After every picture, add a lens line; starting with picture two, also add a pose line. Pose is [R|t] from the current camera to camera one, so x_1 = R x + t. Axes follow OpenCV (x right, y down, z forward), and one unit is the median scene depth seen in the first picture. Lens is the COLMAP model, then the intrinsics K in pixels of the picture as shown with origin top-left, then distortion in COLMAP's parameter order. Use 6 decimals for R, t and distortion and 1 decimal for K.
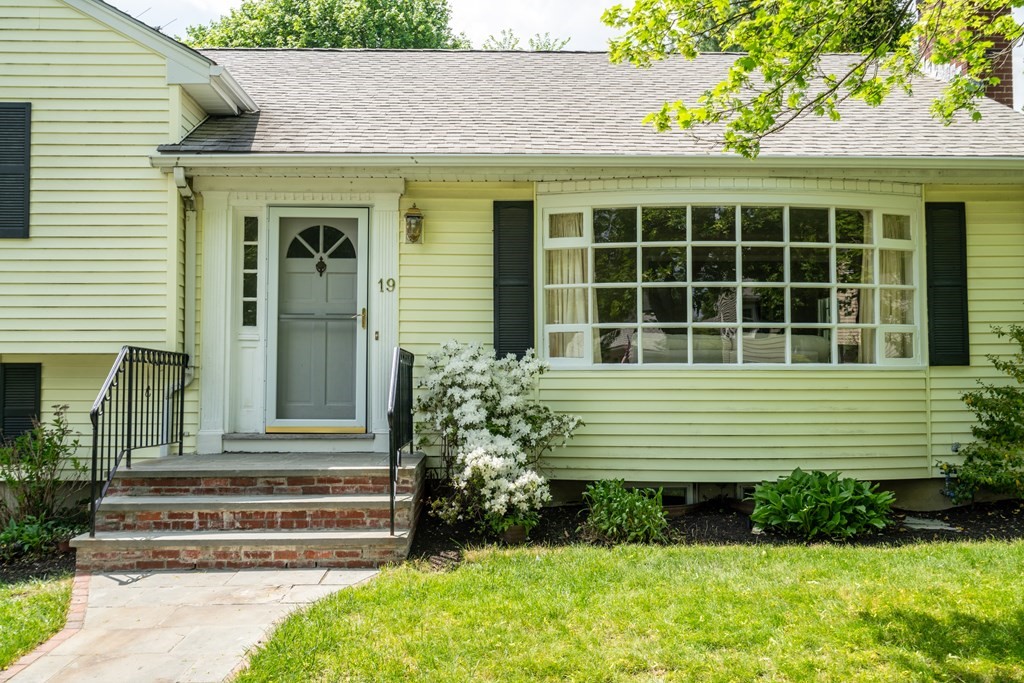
lens RADIAL K [[1030.8, 0, 512.0], [0, 1030.8, 341.5], [0, 0, 1]] dist [0.005822, 0.009118]
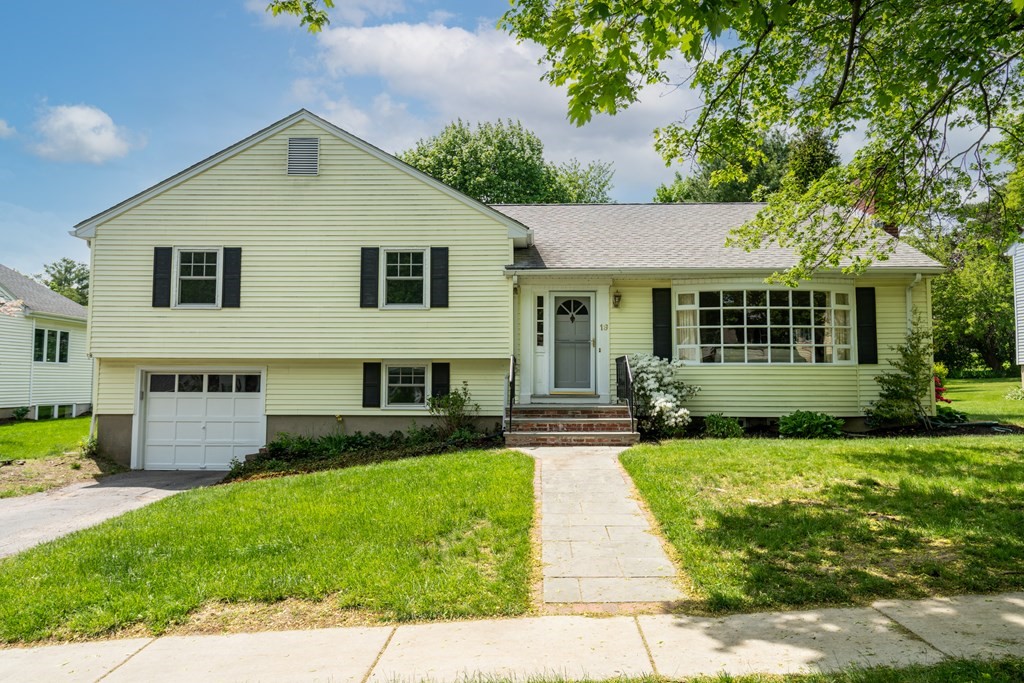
lens RADIAL K [[704.7, 0, 512.0], [0, 704.7, 341.5], [0, 0, 1]] dist [0.002029, 0.000607]
pose [[0.998329, -0.002054, -0.057750, -0.231634], [0.001108, 0.999865, -0.016398, 0.000251], [0.057776, 0.016307, 0.998196, -0.509319]]
